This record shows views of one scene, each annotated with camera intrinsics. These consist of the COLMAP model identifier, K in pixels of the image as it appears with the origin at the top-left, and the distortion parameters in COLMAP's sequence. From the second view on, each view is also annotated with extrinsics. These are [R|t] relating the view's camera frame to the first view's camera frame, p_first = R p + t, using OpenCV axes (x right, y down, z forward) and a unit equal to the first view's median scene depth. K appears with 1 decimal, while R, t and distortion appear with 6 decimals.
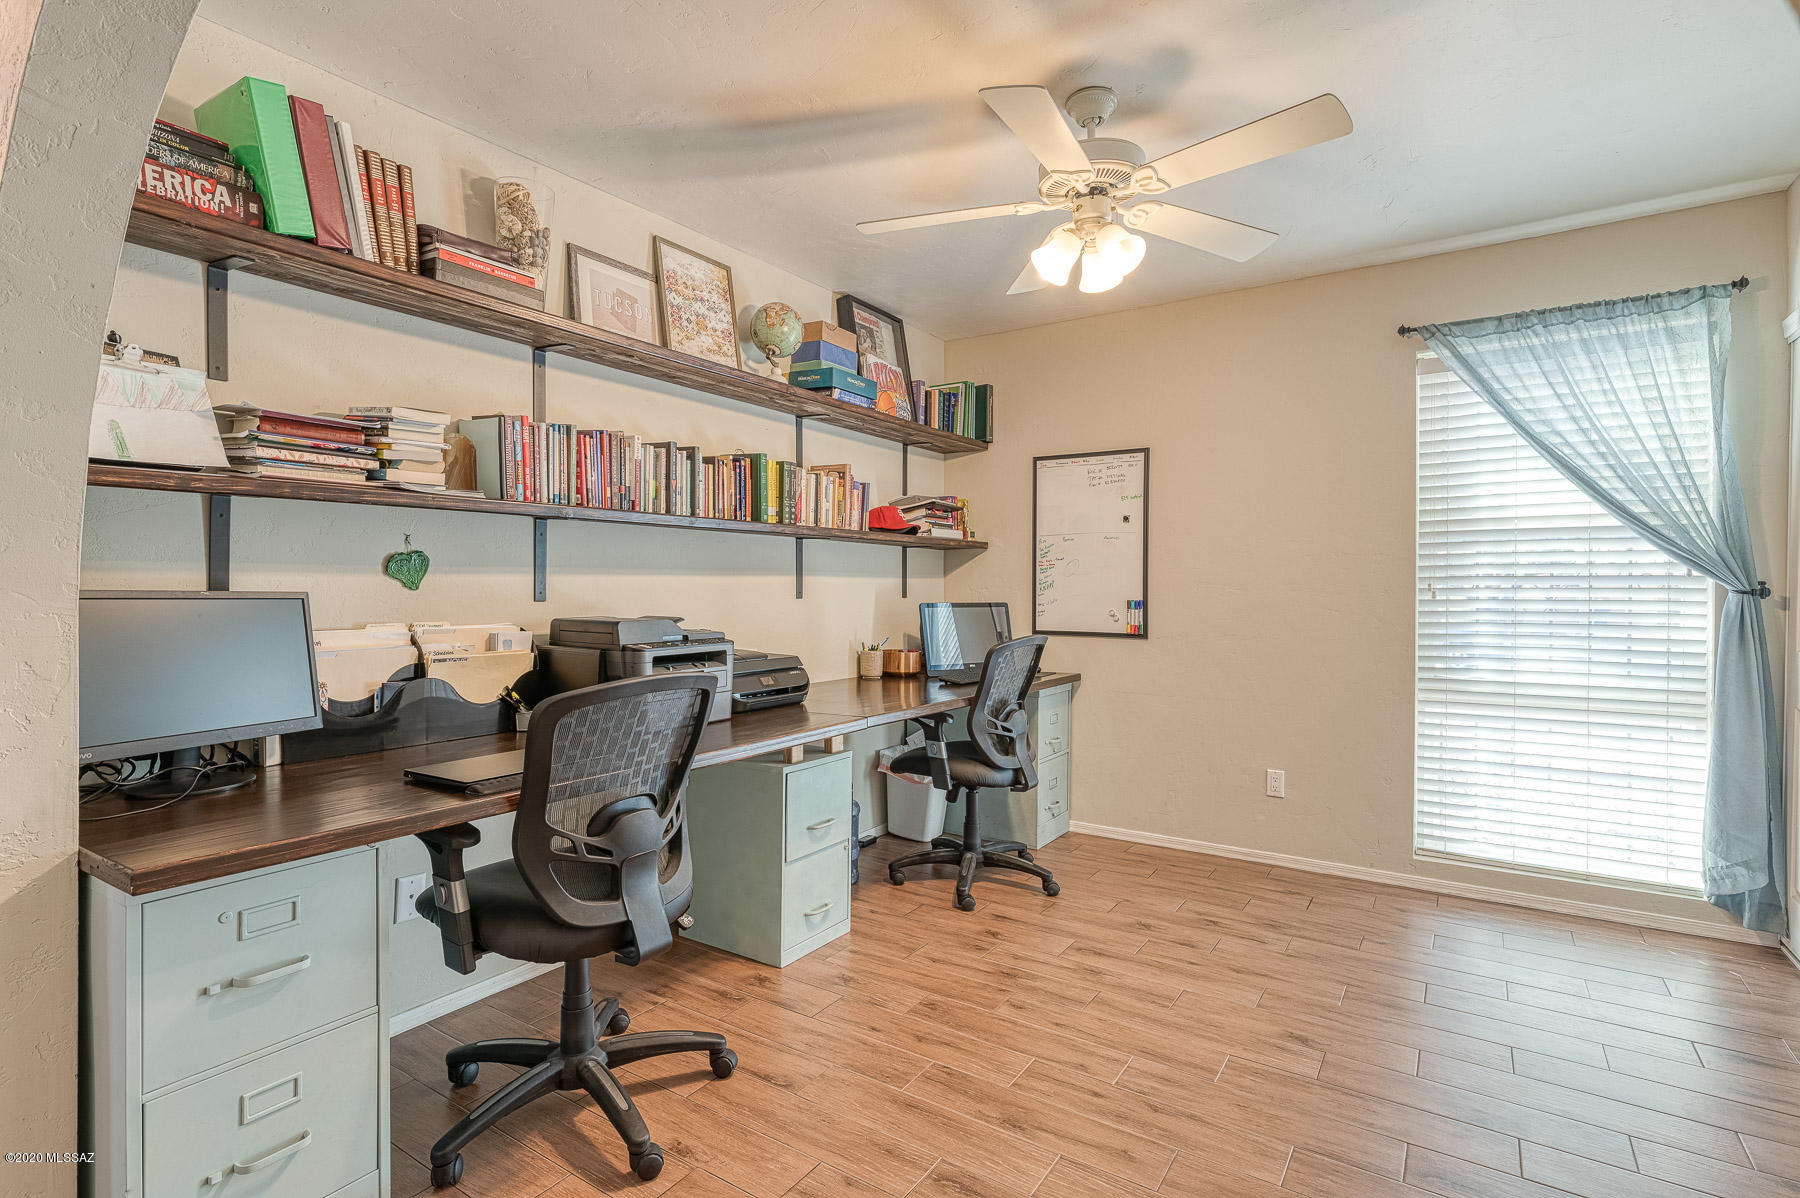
lens RADIAL K [[872.4, 0, 902.3], [0, 872.4, 597.2], [0, 0, 1]] dist [-0.004157, 0.001737]
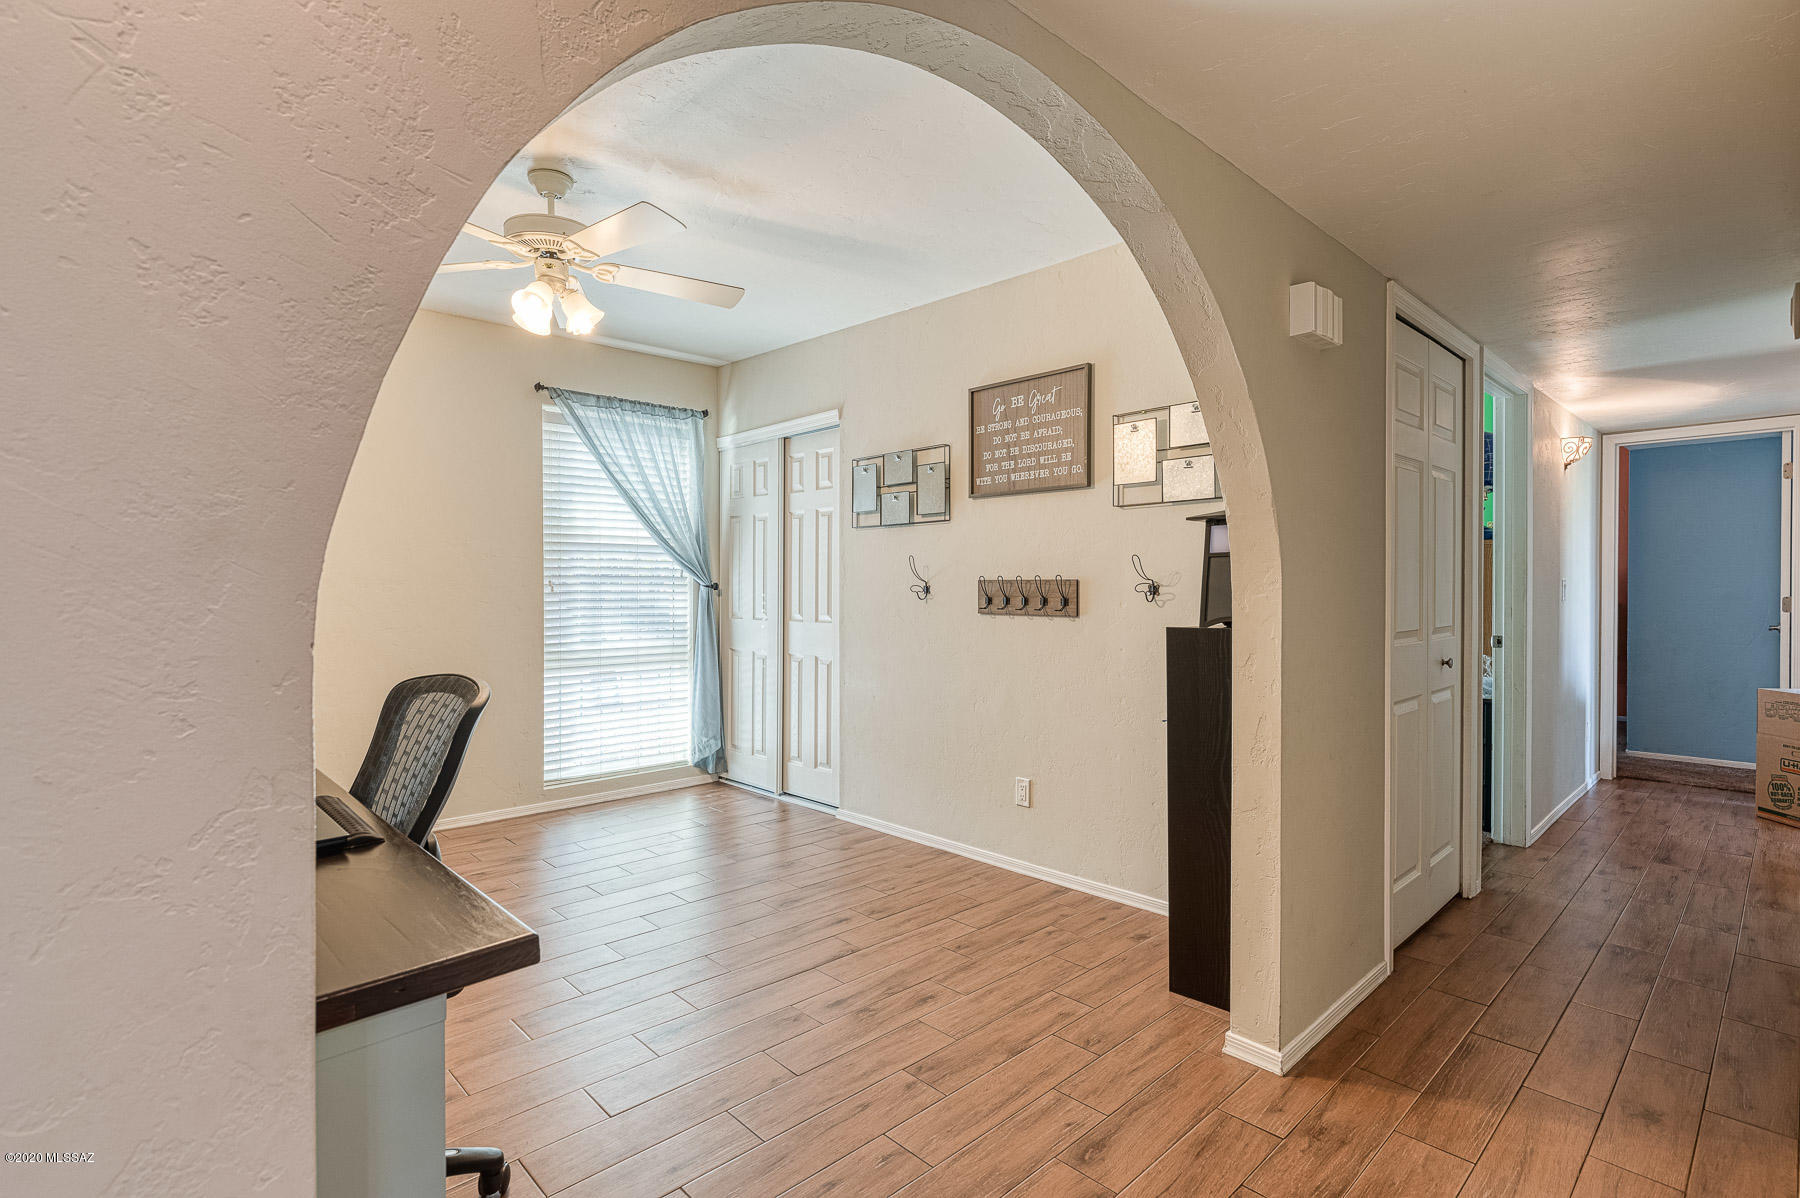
lens RADIAL K [[872.4, 0, 904.0], [0, 872.4, 591.1], [0, 0, 1]] dist [-0.004157, 0.001737]
pose [[0.218690, -0.005725, 0.975778, -0.630223], [0.007428, 0.999964, 0.004202, -0.000636], [-0.975766, 0.006329, 0.218725, 0.198508]]
